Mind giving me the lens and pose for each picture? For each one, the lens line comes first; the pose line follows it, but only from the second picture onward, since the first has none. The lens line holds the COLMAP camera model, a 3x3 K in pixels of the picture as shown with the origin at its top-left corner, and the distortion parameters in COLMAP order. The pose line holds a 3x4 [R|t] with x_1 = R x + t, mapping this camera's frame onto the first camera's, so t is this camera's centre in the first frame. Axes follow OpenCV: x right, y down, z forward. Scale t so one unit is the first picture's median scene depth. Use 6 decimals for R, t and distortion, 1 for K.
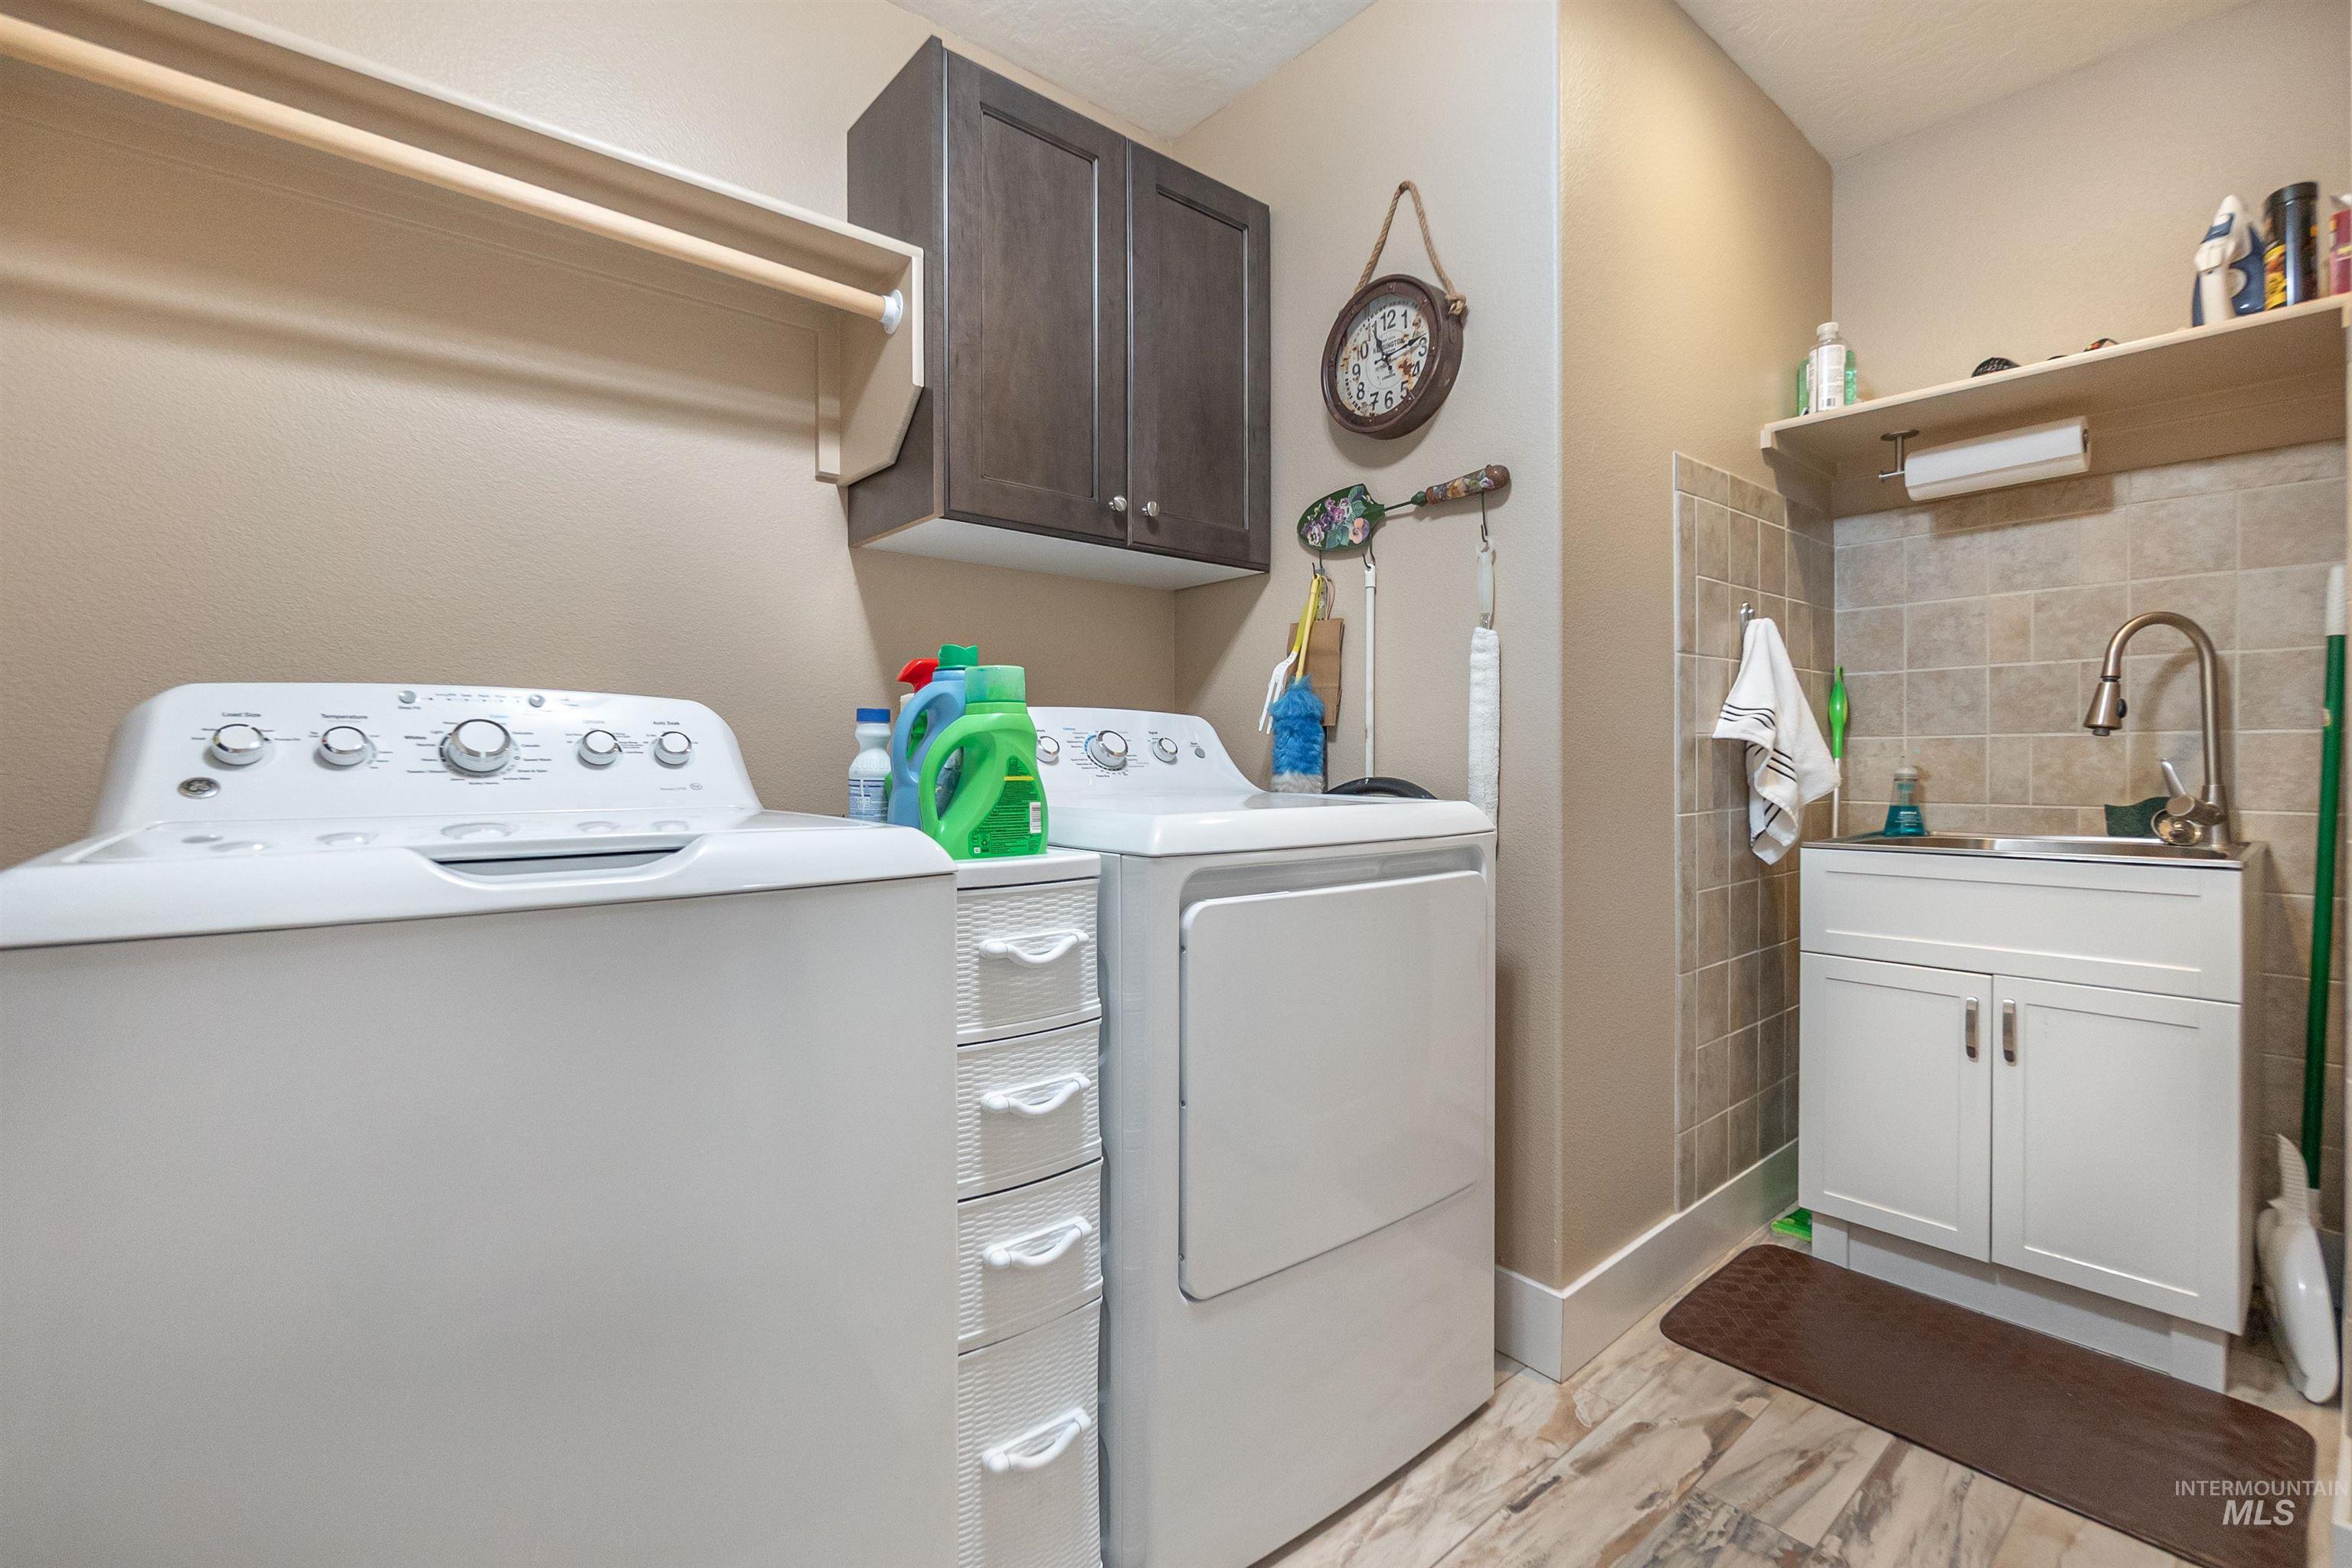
lens RADIAL K [[1034.3, 0, 1172.0], [0, 1034.3, 767.2], [0, 0, 1]] dist [-0.012615, 0.004067]
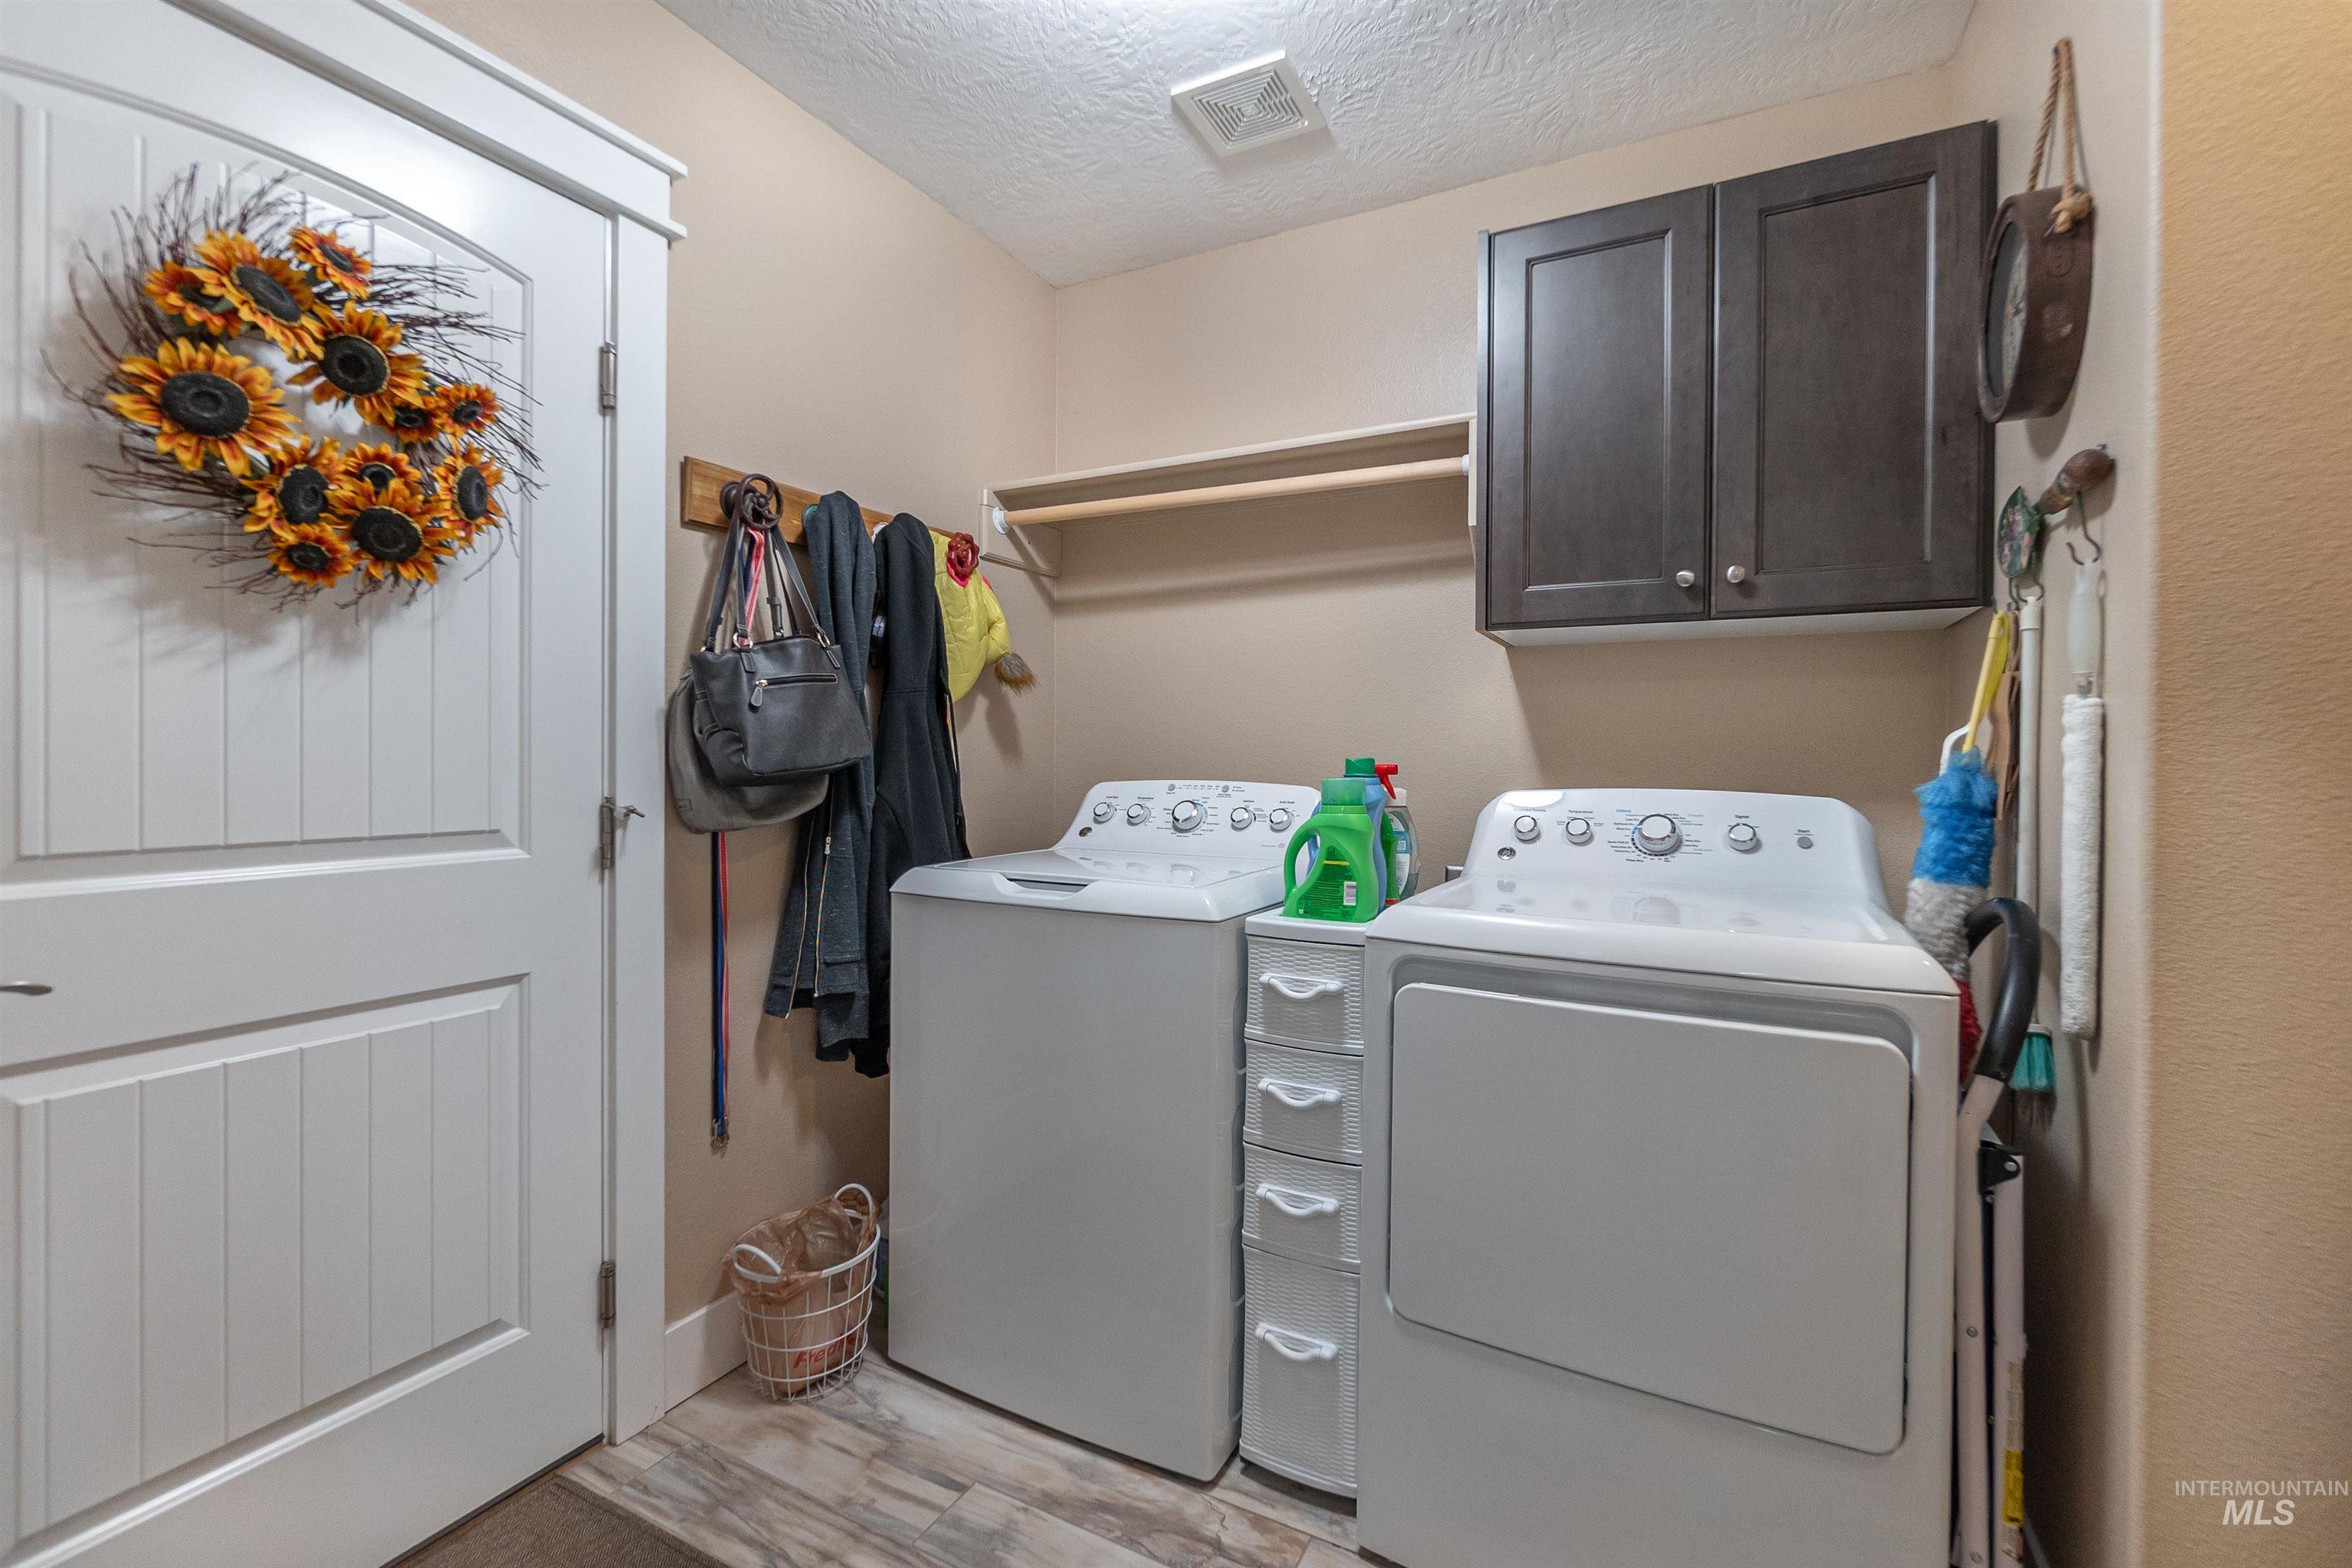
lens RADIAL K [[1034.3, 0, 1172.0], [0, 1034.3, 767.2], [0, 0, 1]] dist [-0.012615, 0.004067]
pose [[0.356573, 0.018715, -0.934080, 0.741987], [-0.016484, 0.999770, 0.013738, -0.092538], [0.934122, 0.010499, 0.356800, 0.233019]]
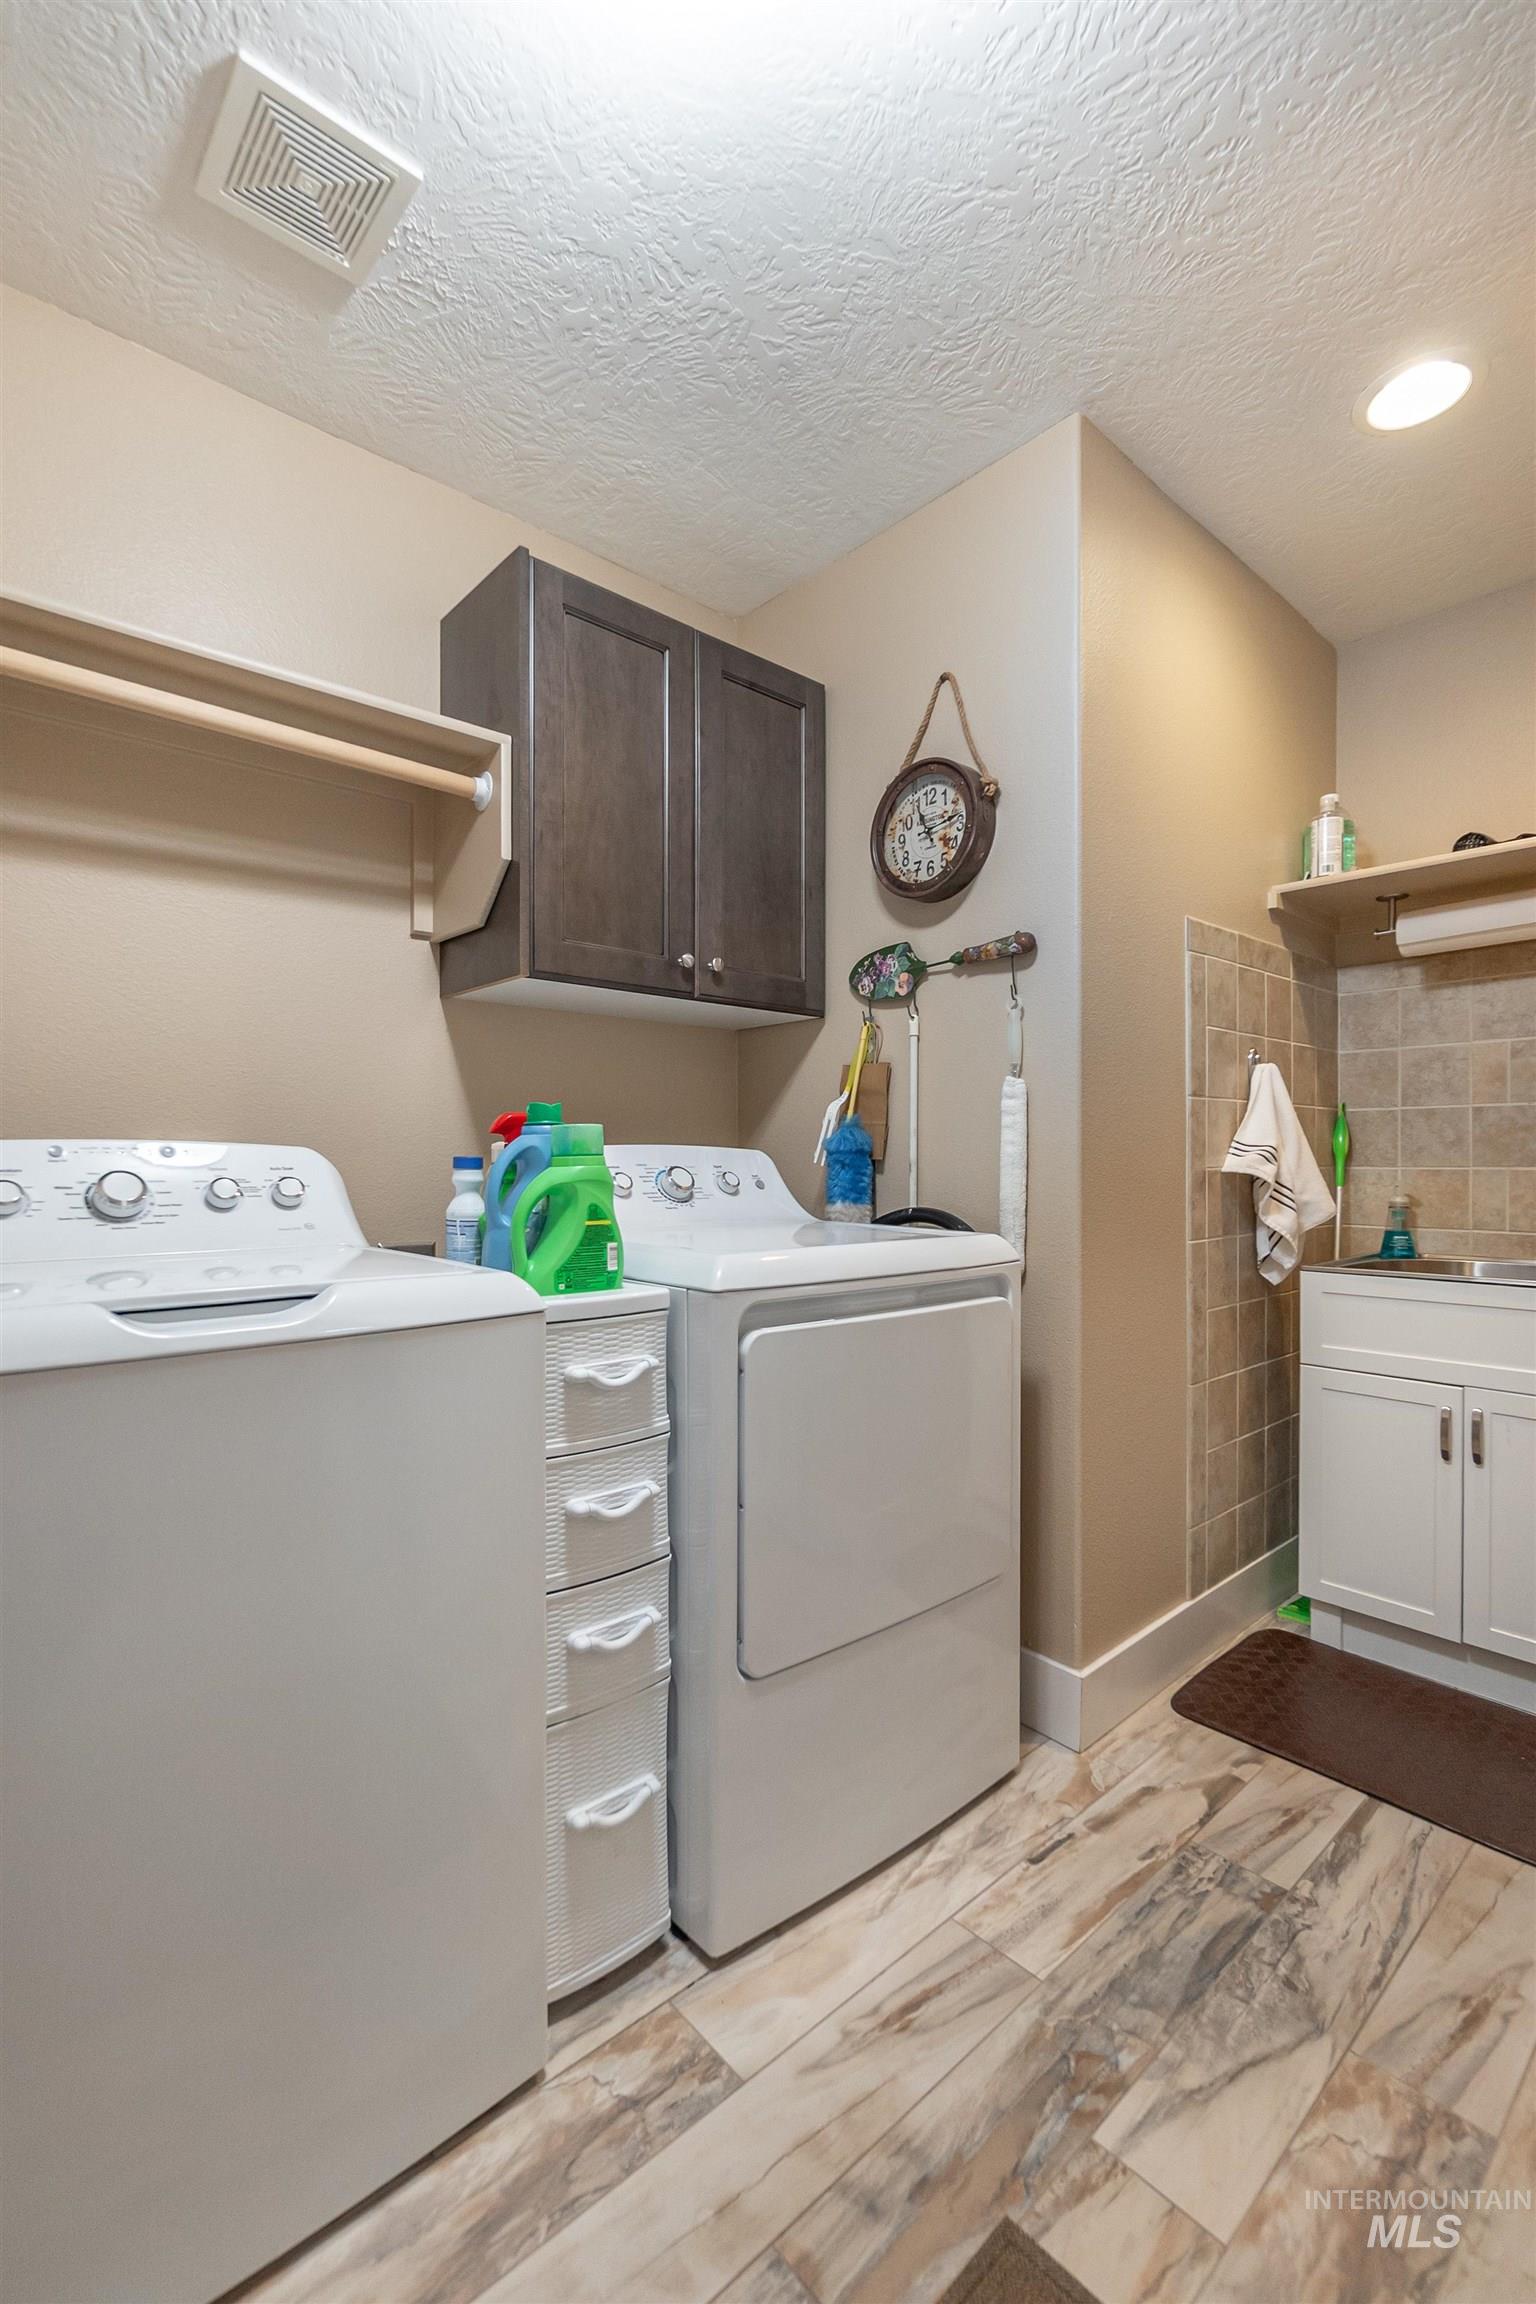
lens RADIAL K [[1008.2, 0, 760.8], [0, 1008.2, 1166.3], [0, 0, 1]] dist [-0.005435, -0.000252]
pose [[0.999764, 0.001813, 0.021654, 0.005164], [-0.001740, 0.999993, -0.003387, -0.034858], [-0.021660, 0.003348, 0.999760, -0.086041]]
